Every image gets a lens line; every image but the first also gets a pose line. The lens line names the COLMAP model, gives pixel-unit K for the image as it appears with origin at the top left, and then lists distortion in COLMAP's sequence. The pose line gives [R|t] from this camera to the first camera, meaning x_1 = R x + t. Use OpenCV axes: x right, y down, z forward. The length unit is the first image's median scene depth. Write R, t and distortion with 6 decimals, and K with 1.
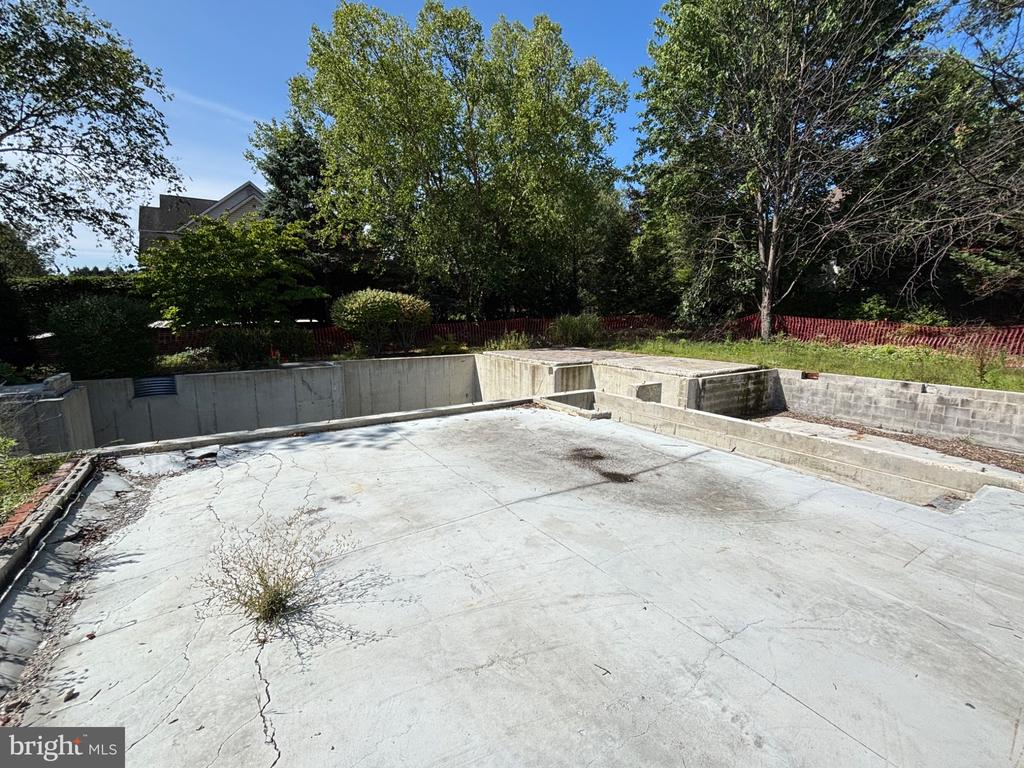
lens RADIAL K [[441.4, 0, 513.7], [0, 441.4, 382.6], [0, 0, 1]] dist [-0.000033, -0.000388]
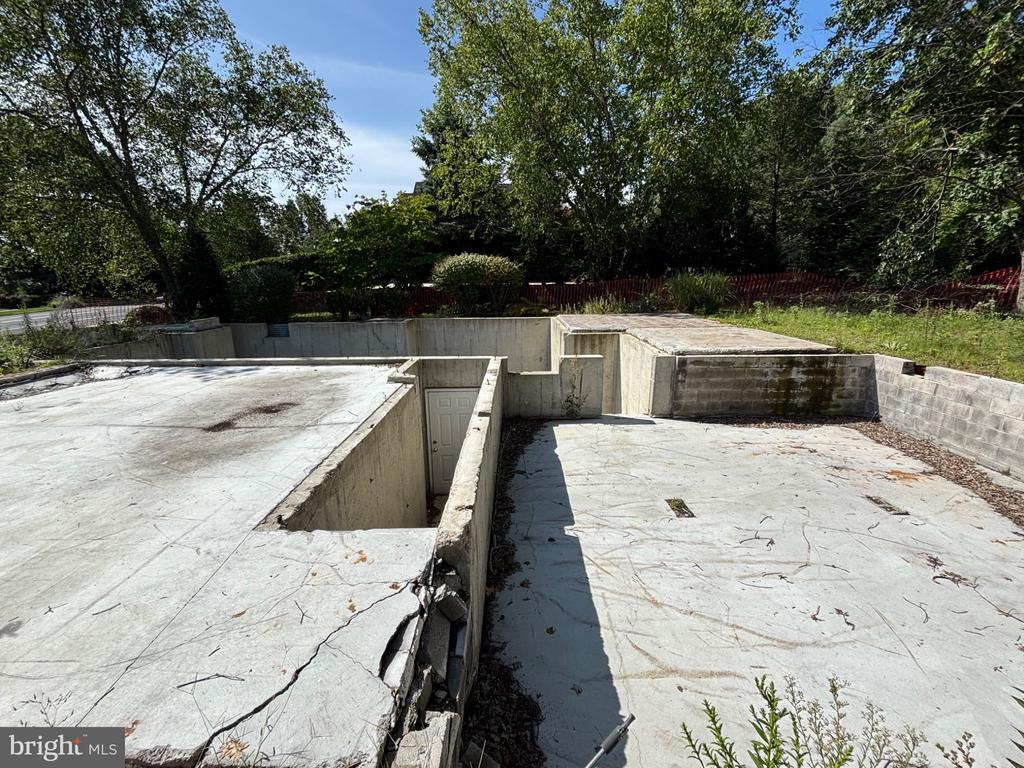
lens RADIAL K [[441.4, 0, 506.4], [0, 441.4, 380.4], [0, 0, 1]] dist [-0.000033, -0.000388]
pose [[0.834999, 0.112304, -0.538669, 0.513889], [-0.071403, 0.992788, 0.096298, -0.018111], [0.545599, -0.041946, 0.836996, 0.181966]]
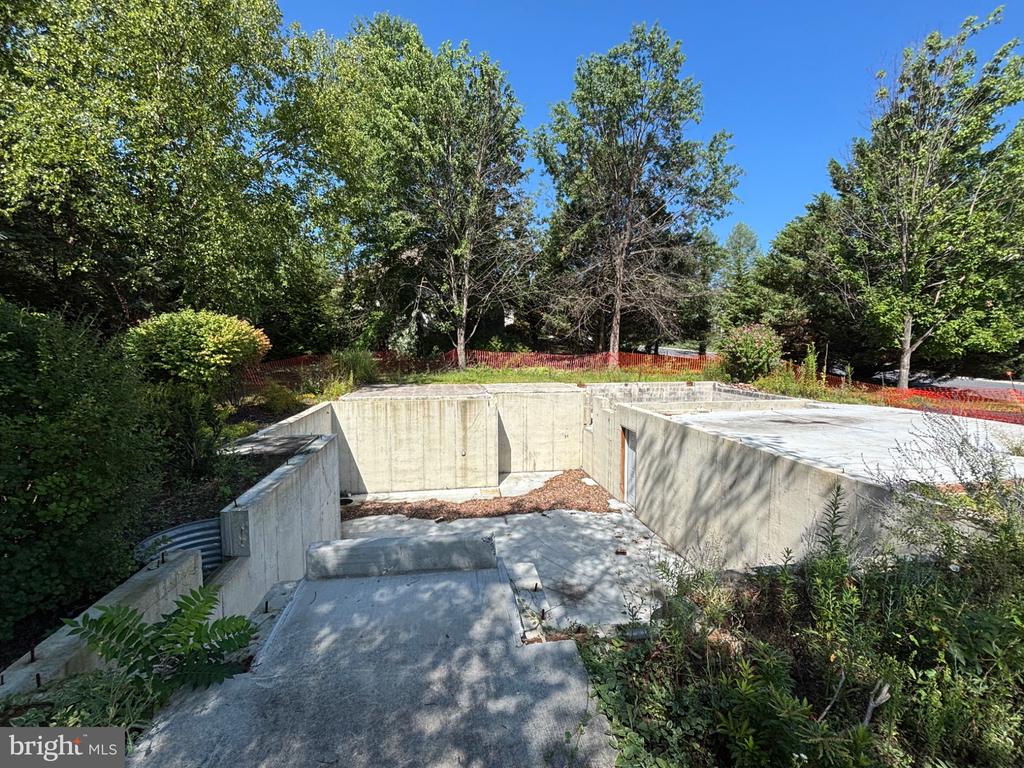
lens RADIAL K [[441.4, 0, 510.4], [0, 441.4, 387.0], [0, 0, 1]] dist [-0.000033, -0.000388]
pose [[0.410234, -0.083319, 0.908166, -0.900970], [0.142351, 0.989462, 0.026475, -0.088558], [-0.900802, 0.118417, 0.417772, 0.505494]]
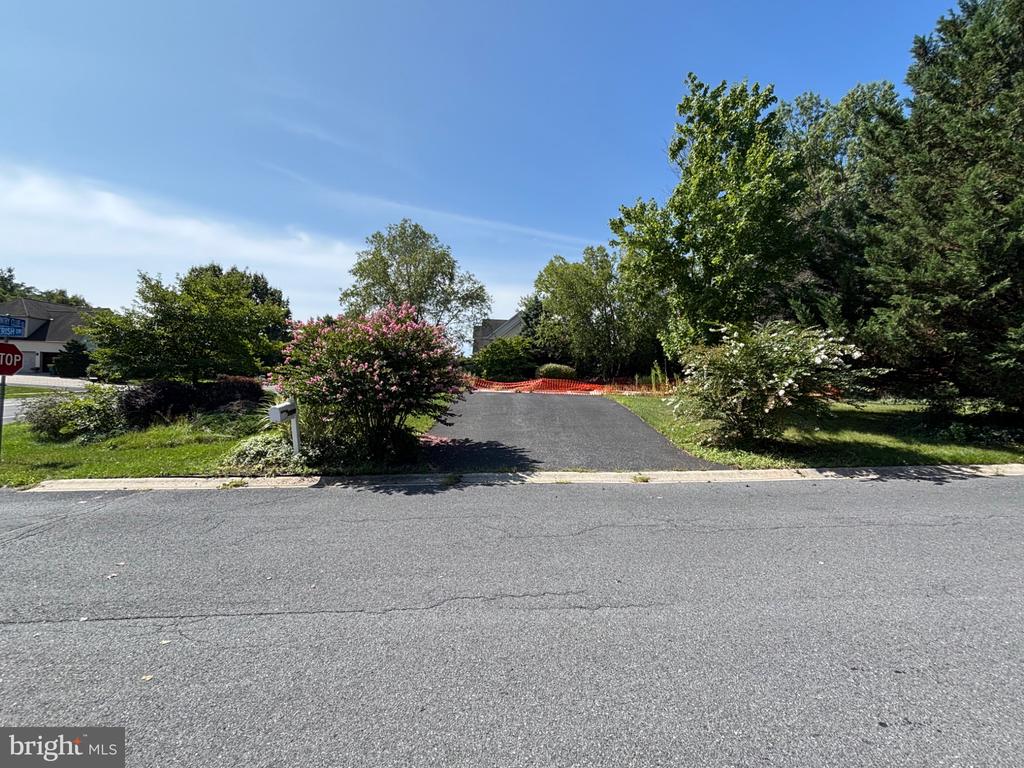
lens RADIAL K [[441.4, 0, 512.4], [0, 441.4, 385.4], [0, 0, 1]] dist [-0.000033, -0.000388]
pose [[0.848657, 0.020898, -0.528530, 1.098602], [-0.106004, 0.985667, -0.131236, 0.354839], [0.518212, 0.167400, 0.838709, -1.608781]]
